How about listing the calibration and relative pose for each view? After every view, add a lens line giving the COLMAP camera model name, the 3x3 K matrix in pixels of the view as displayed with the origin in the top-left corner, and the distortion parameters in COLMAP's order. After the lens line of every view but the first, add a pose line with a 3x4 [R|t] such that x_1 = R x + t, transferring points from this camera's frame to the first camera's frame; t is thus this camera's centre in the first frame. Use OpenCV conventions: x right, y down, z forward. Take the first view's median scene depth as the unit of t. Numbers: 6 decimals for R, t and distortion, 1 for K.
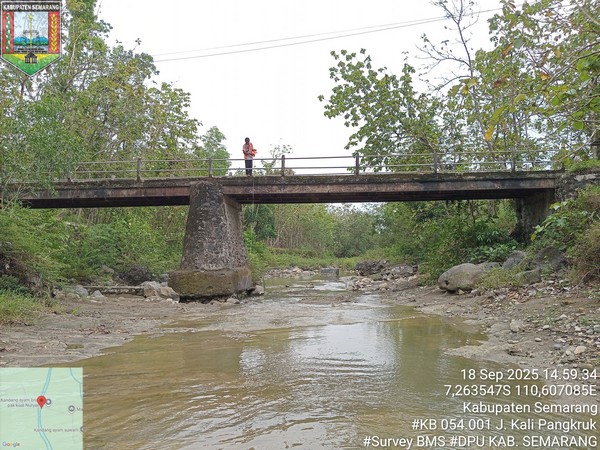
lens RADIAL K [[449.8, 0, 300.0], [0, 449.8, 225.0], [0, 0, 1]] dist [-0.003337, -0.011995]
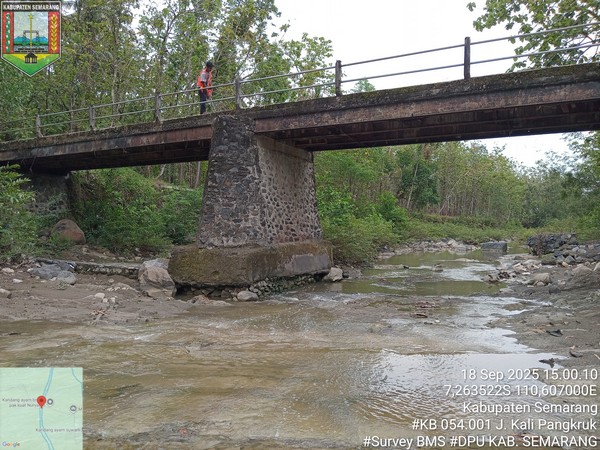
lens RADIAL K [[449.8, 0, 300.0], [0, 449.8, 225.0], [0, 0, 1]] dist [-0.003337, -0.011995]
pose [[0.919638, 0.014620, -0.392495, 0.151652], [0.013763, 0.997494, 0.069402, 0.022072], [0.392526, -0.069227, 0.917132, 0.400467]]
